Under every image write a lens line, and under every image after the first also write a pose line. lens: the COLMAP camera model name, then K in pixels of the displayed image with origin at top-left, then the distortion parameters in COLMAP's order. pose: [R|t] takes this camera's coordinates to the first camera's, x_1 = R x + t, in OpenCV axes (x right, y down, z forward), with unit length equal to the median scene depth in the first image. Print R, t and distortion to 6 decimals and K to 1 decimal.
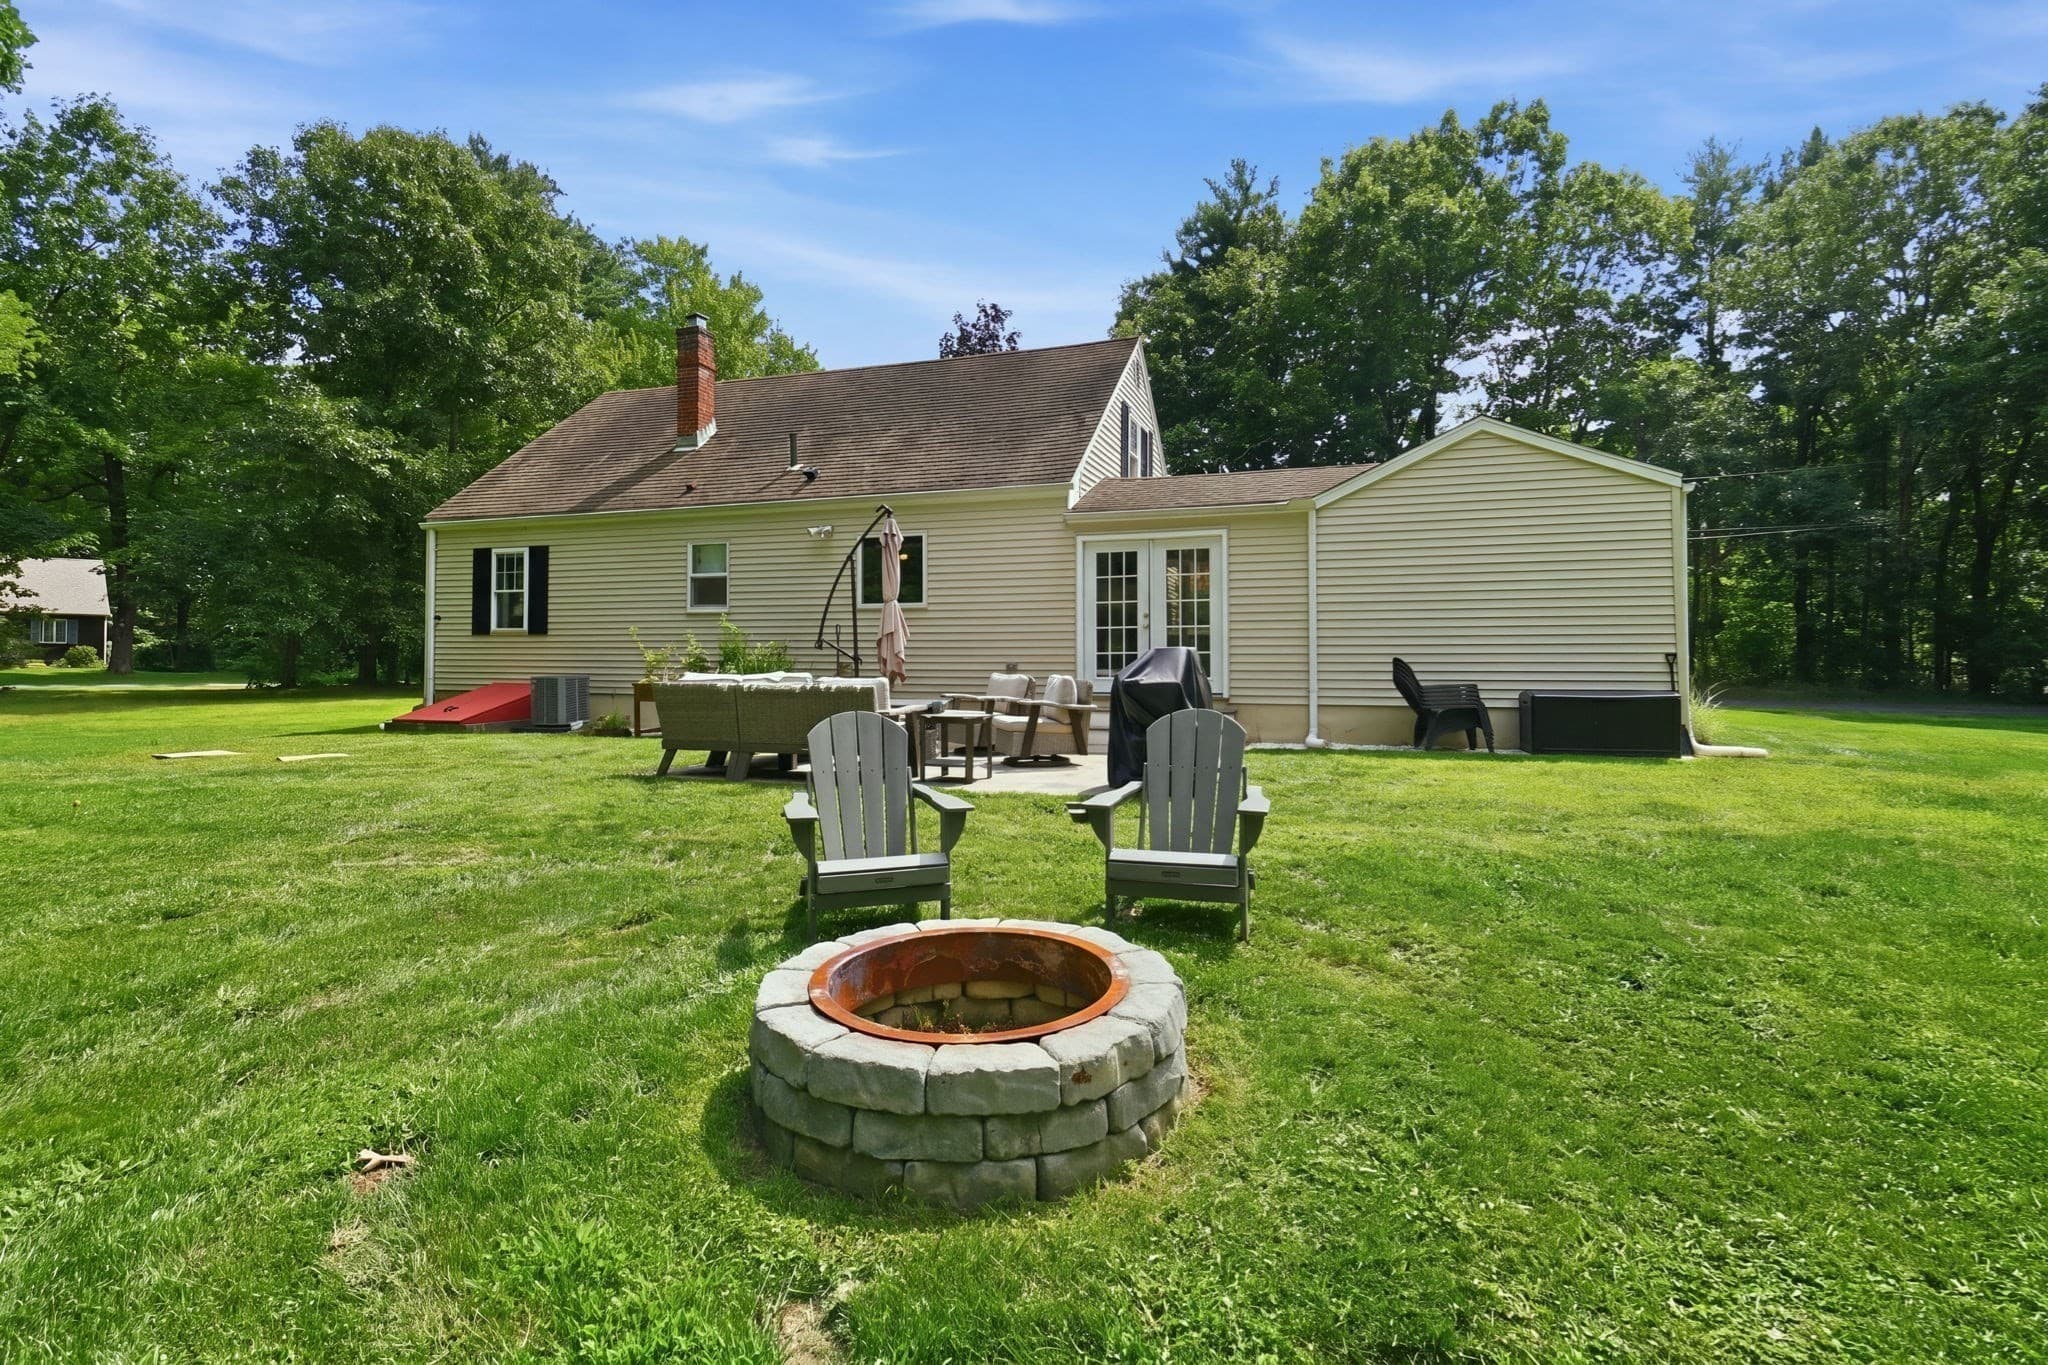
lens RADIAL K [[935.8, 0, 1017.8], [0, 935.8, 630.3], [0, 0, 1]] dist [0.001134, 0.000809]
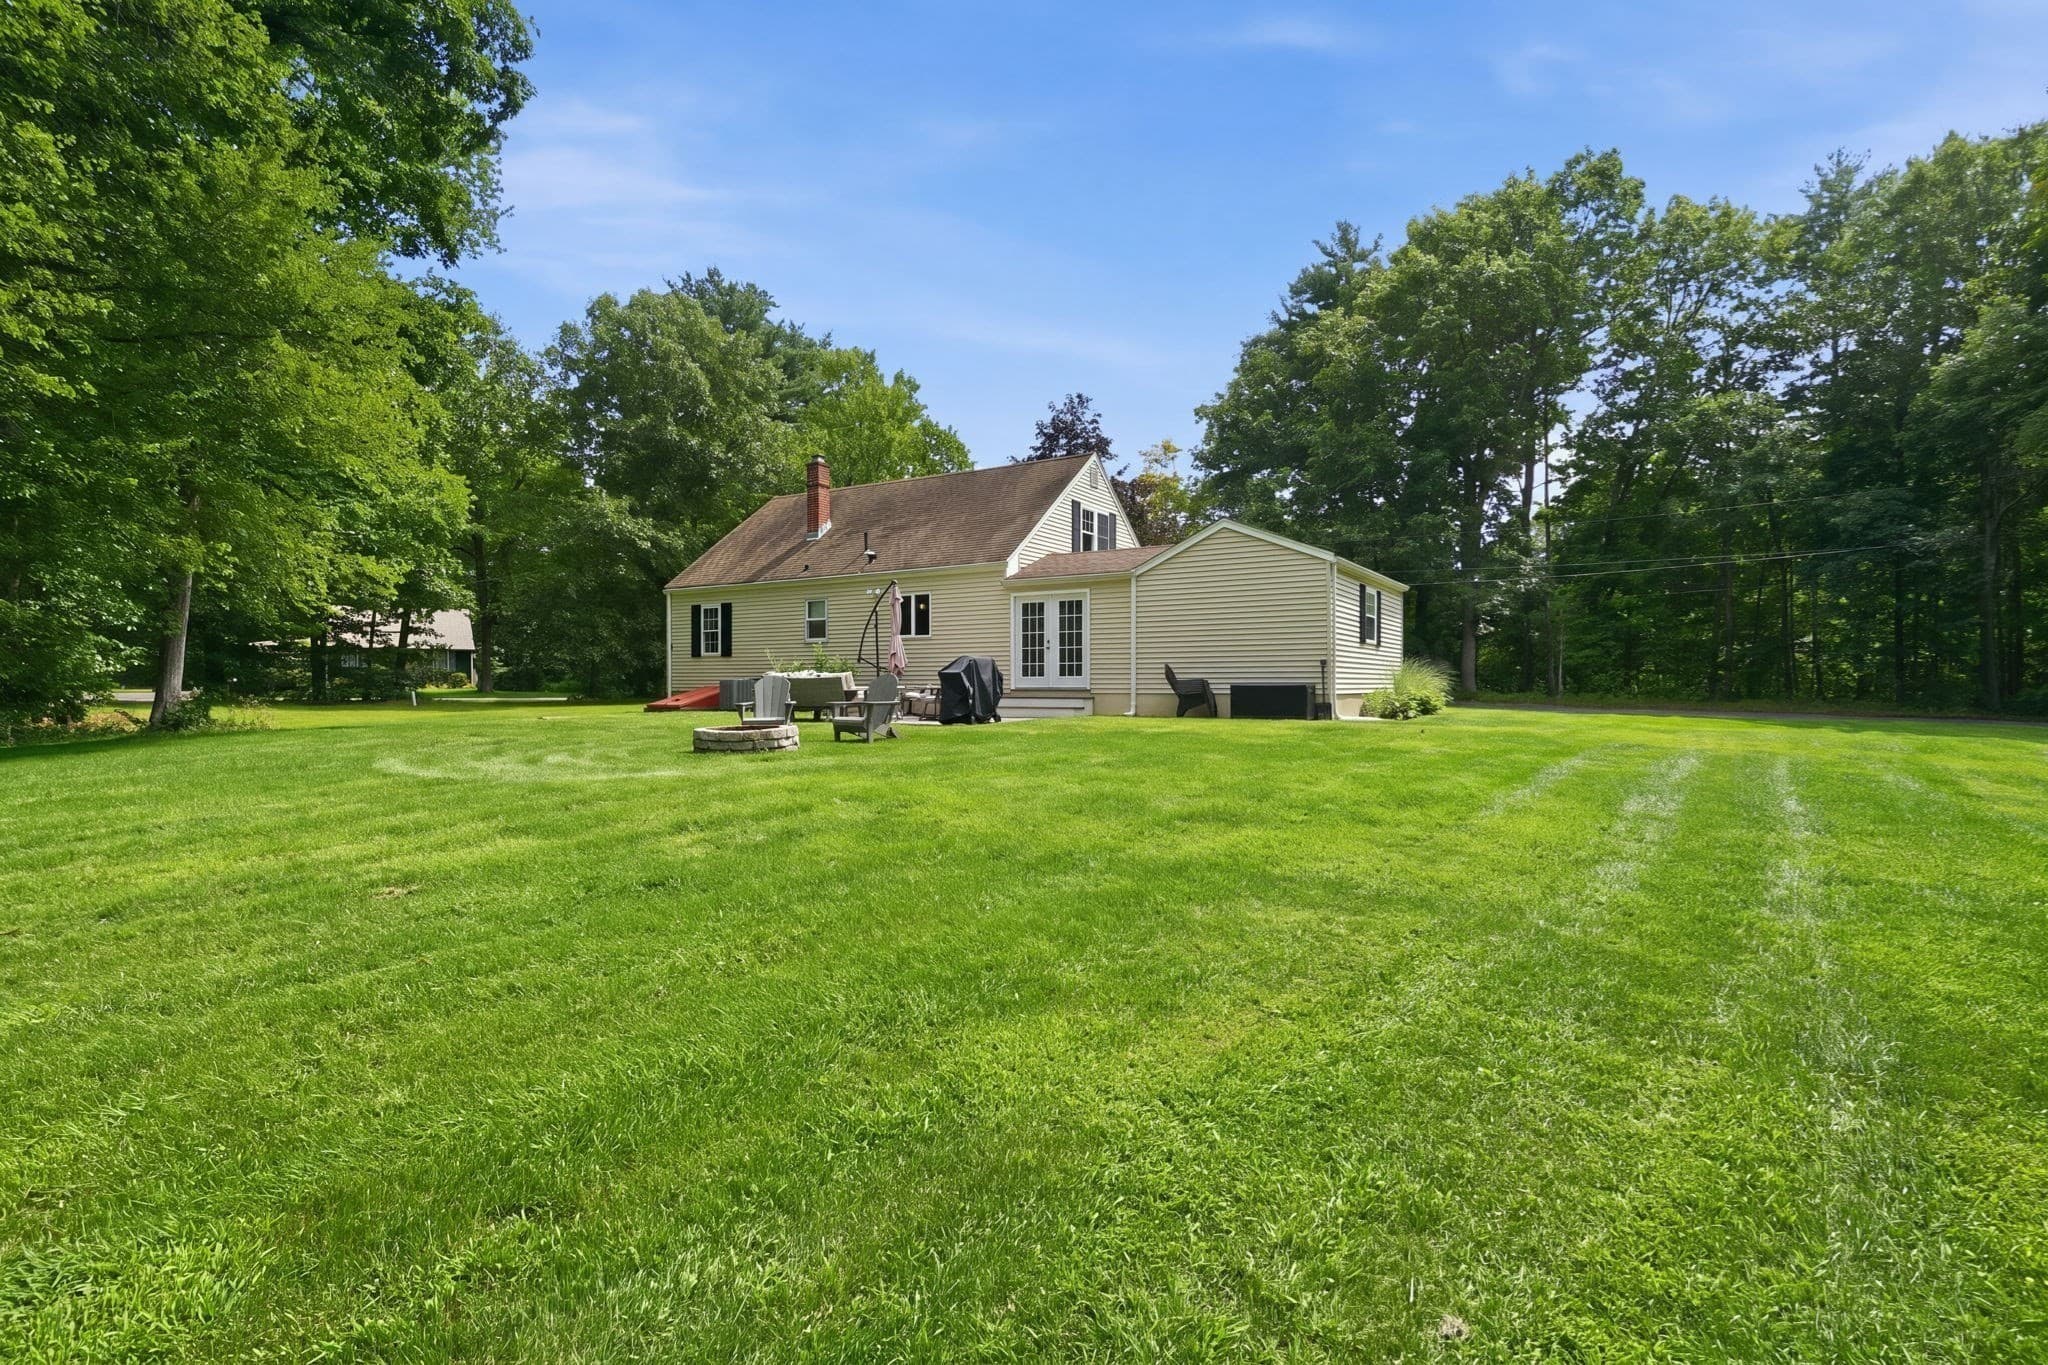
lens RADIAL K [[957.7, 0, 1024.0], [0, 957.7, 682.5], [0, 0, 1]] dist [0.000580, 0.000278]
pose [[0.973540, -0.001551, -0.228511, 0.362474], [0.006927, 0.999718, 0.022725, 0.014132], [0.228411, -0.023706, 0.973276, -0.494976]]
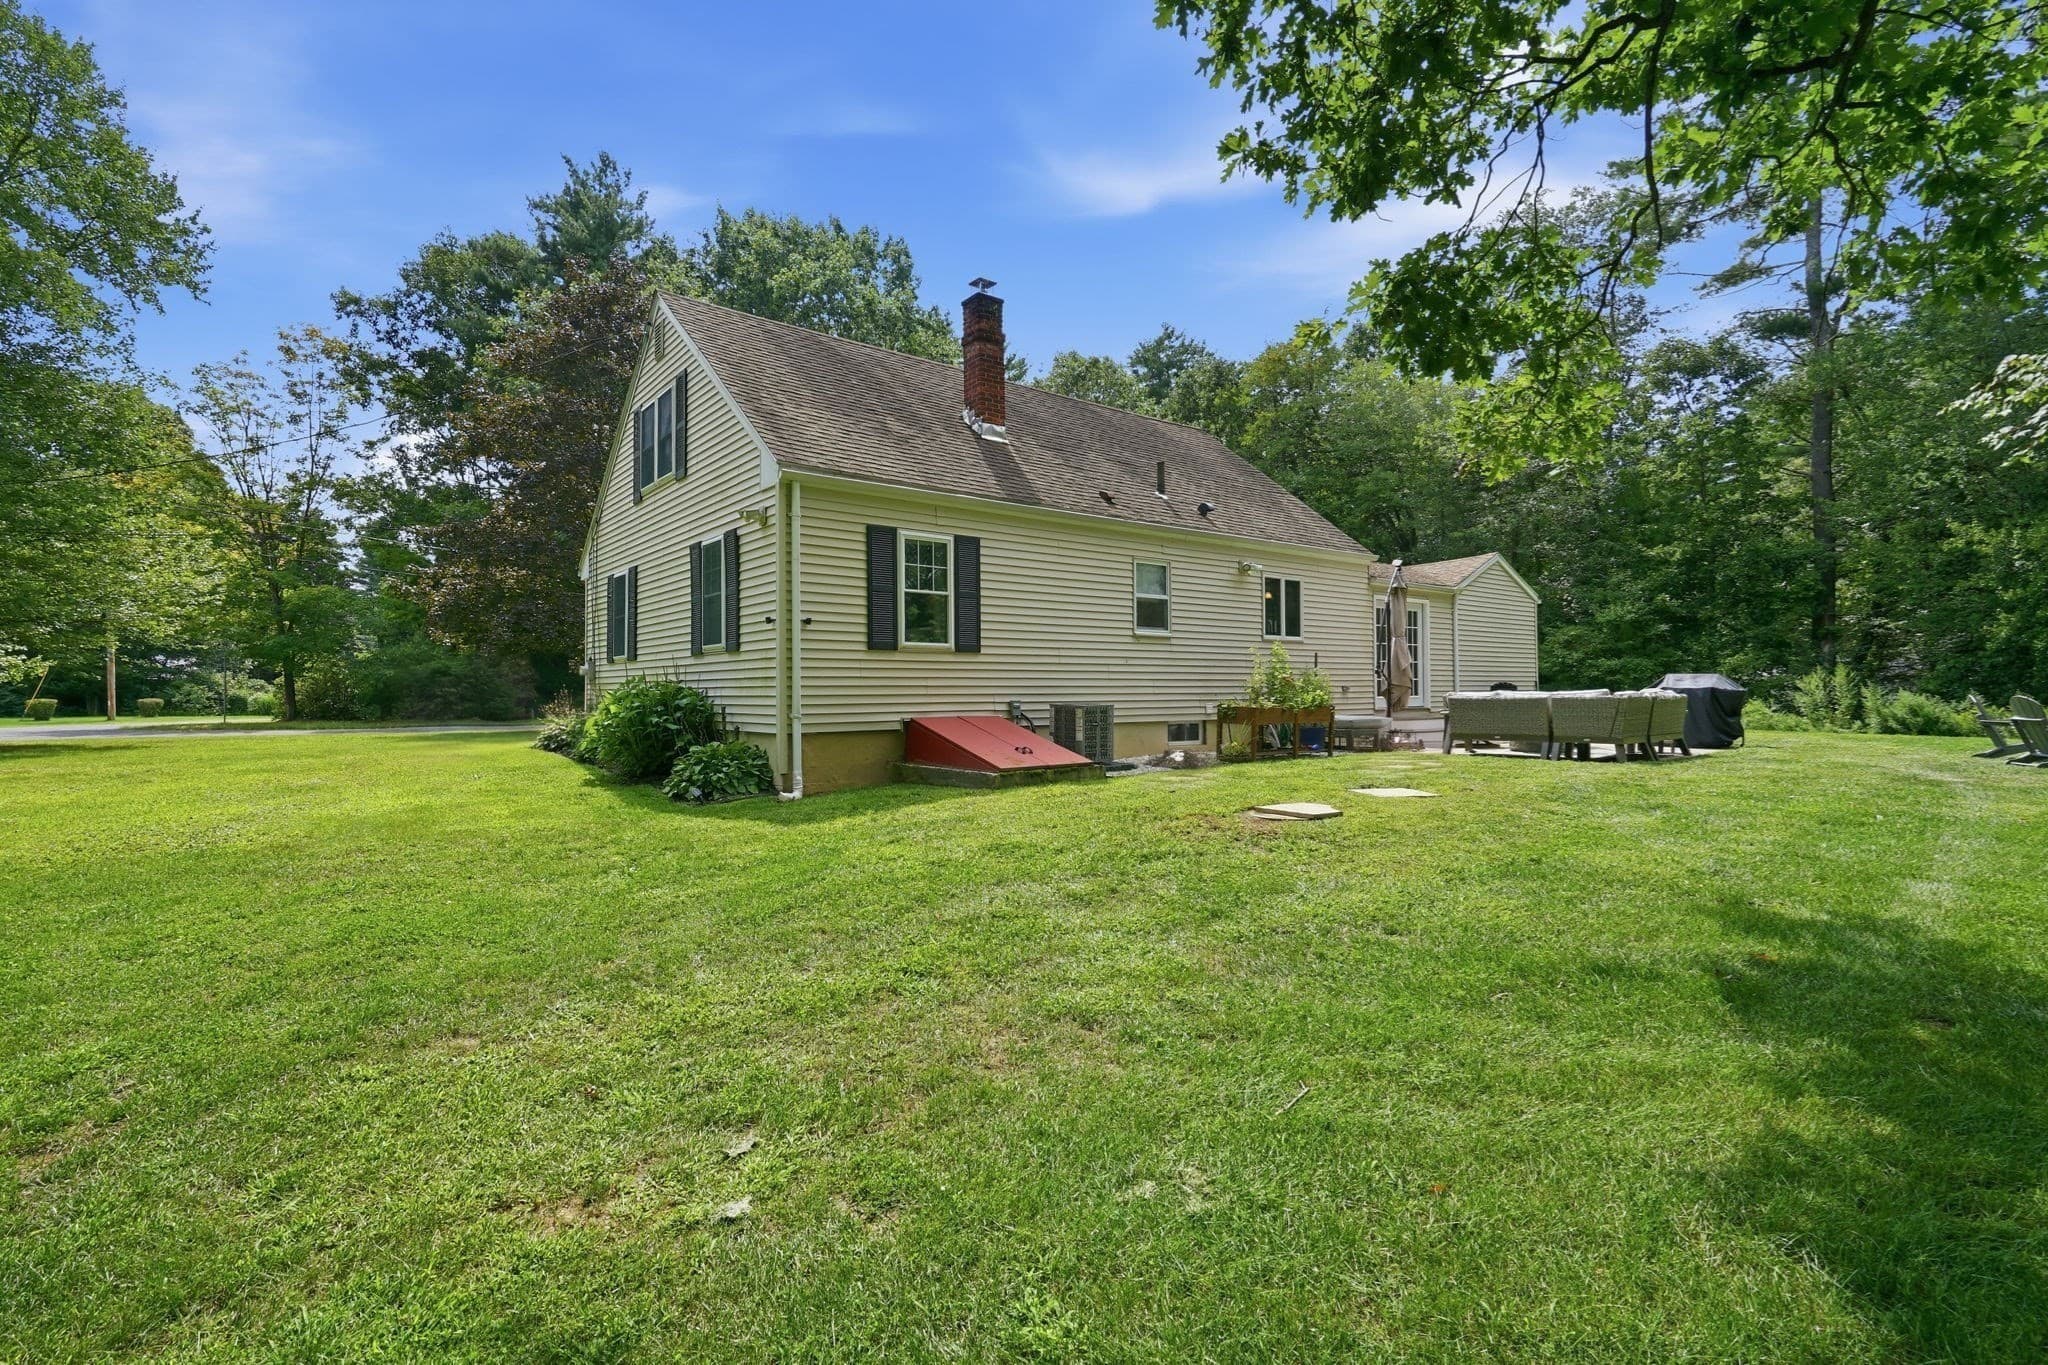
lens RADIAL K [[957.7, 0, 1024.0], [0, 957.7, 682.5], [0, 0, 1]] dist [0.000580, 0.000278]
pose [[0.540998, 0.001620, 0.841022, -1.075121], [-0.015367, 0.999850, 0.007959, 0.020143], [-0.840884, -0.017230, 0.540942, 0.510001]]
